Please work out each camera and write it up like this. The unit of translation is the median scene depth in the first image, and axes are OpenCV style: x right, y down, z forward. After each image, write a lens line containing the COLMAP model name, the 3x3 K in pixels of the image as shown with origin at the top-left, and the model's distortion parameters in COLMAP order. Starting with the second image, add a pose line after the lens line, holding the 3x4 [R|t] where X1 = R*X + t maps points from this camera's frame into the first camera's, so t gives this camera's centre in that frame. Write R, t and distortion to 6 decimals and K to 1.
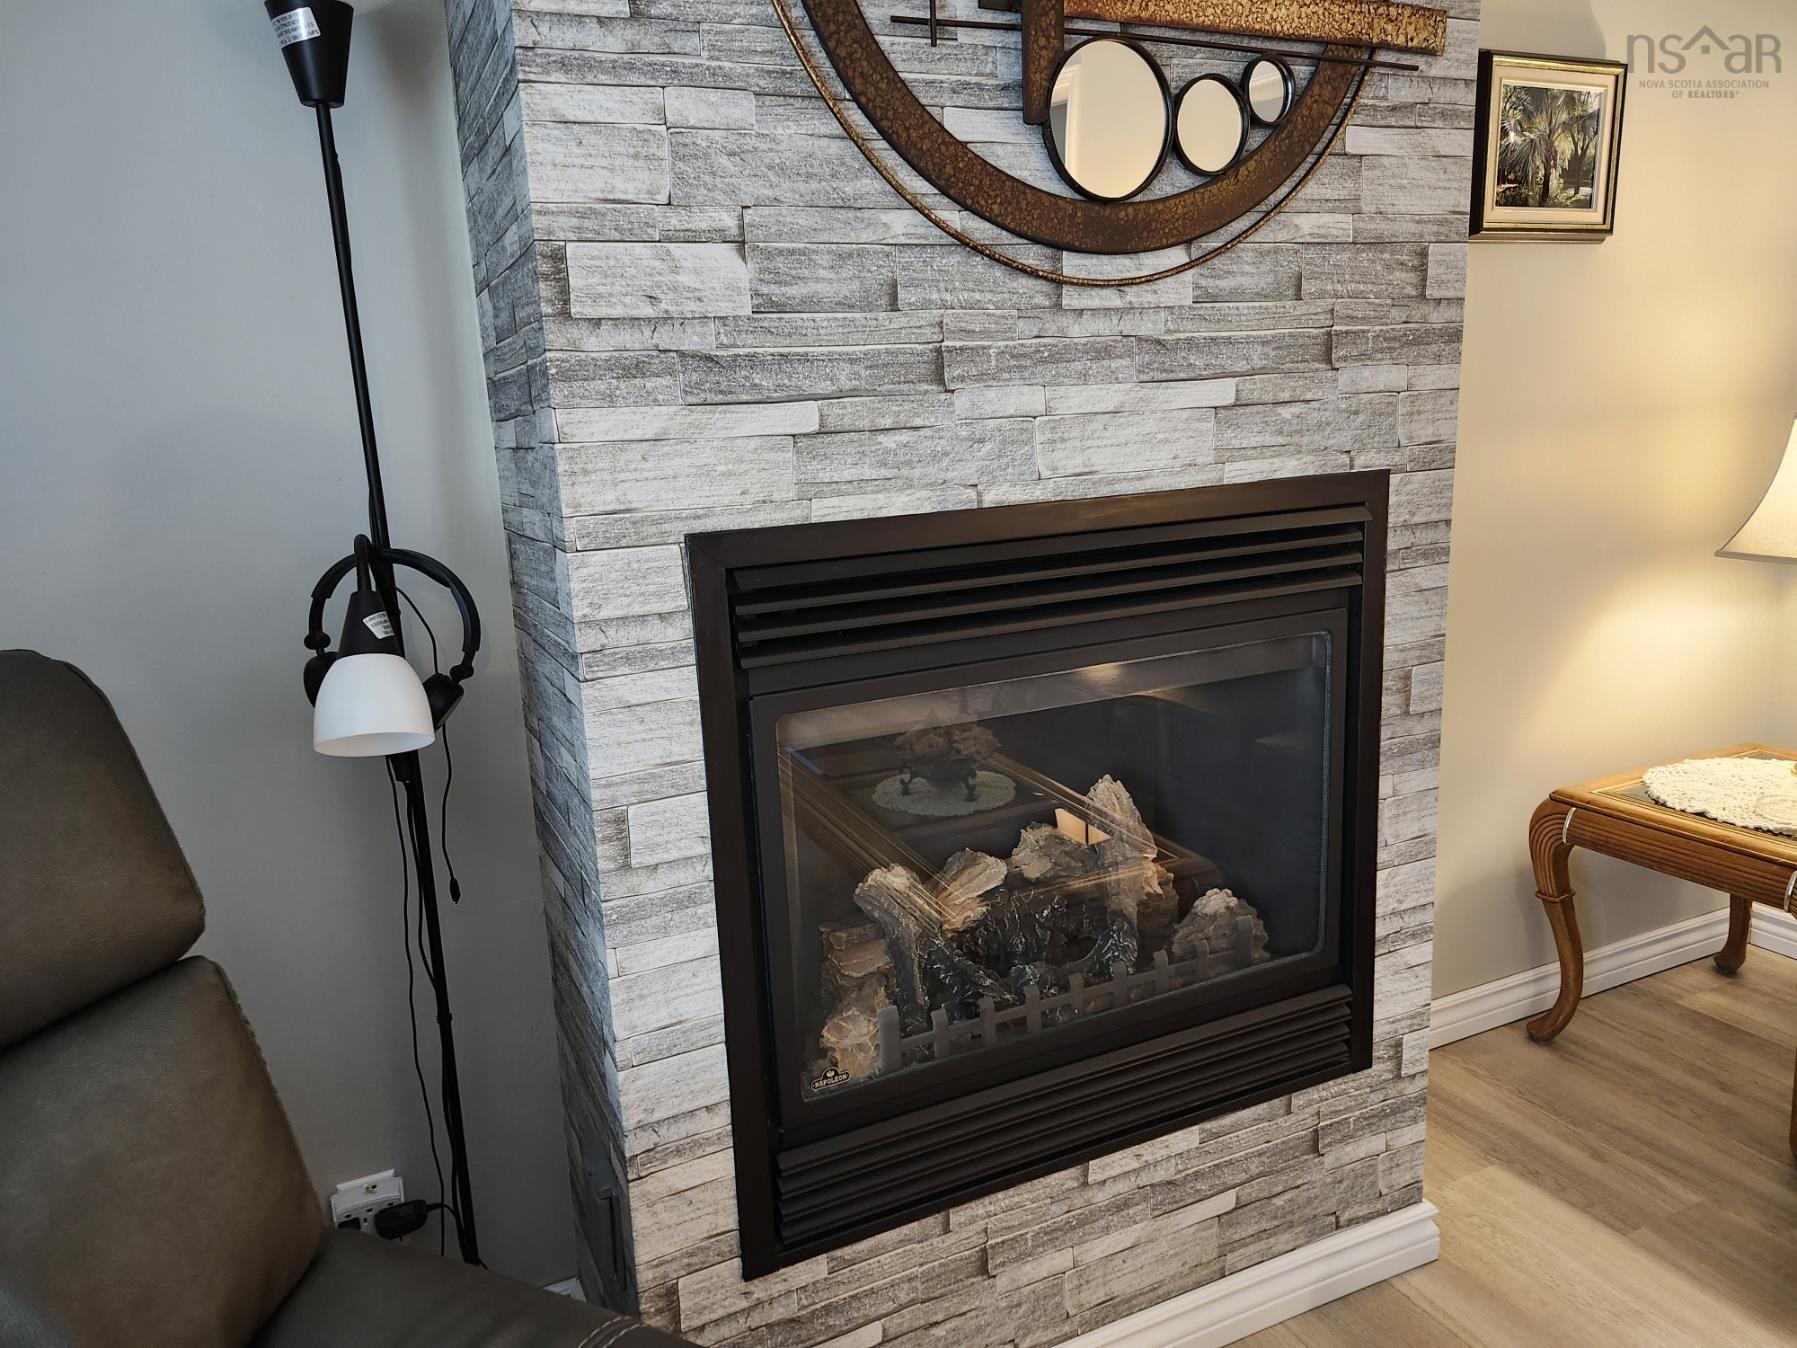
lens RADIAL K [[1242.3, 0, 897.8], [0, 1242.3, 669.5], [0, 0, 1]] dist [0.033105, -0.011380]
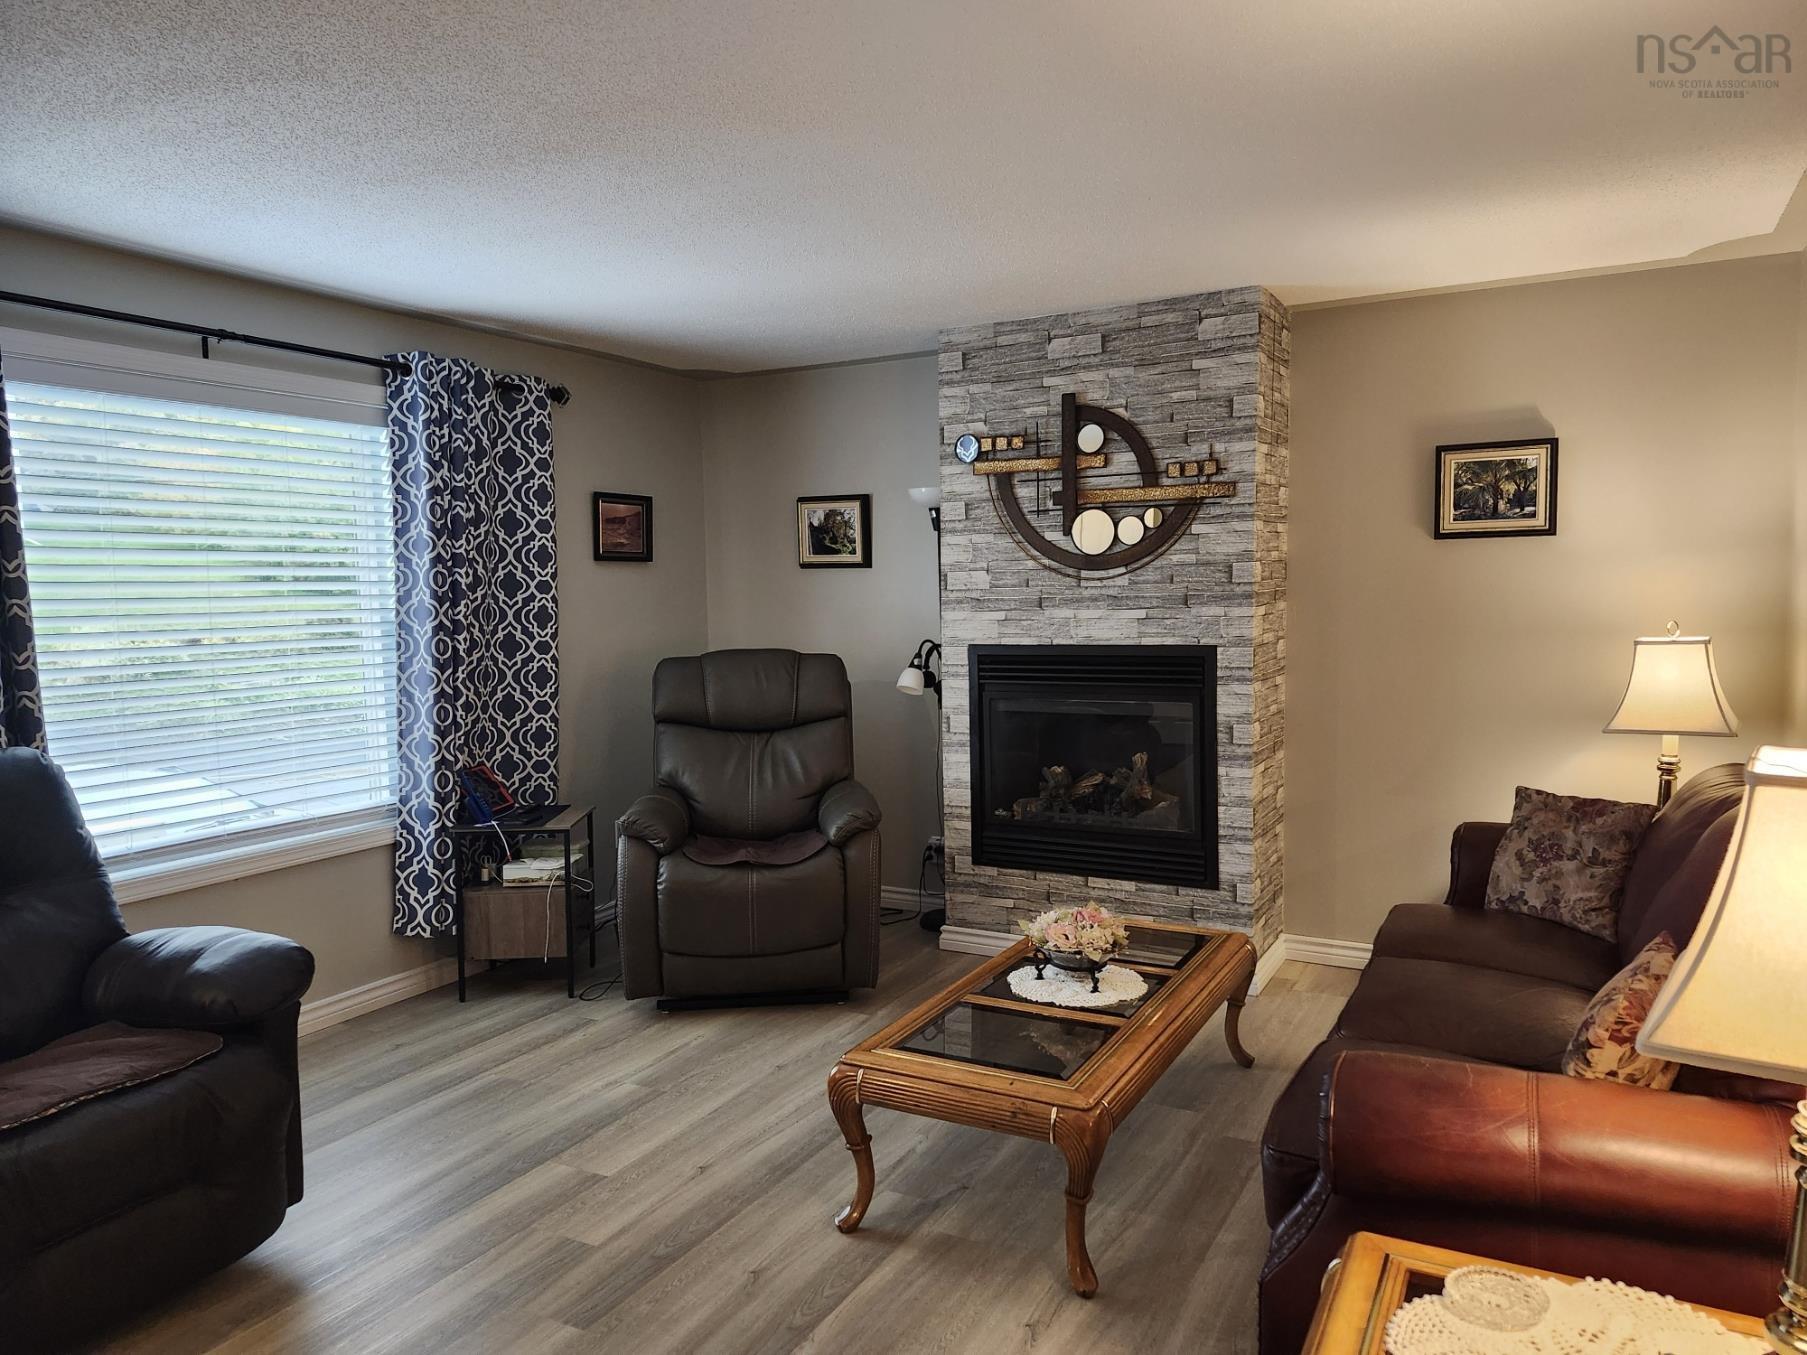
lens RADIAL K [[1249.2, 0, 903.9], [0, 1249.2, 676.5], [0, 0, 1]] dist [0.033105, -0.011380]
pose [[0.590350, 0.097002, -0.801297, 2.402368], [-0.172476, 0.984983, -0.007832, 0.044252], [0.788504, 0.142828, 0.598215, -1.230148]]
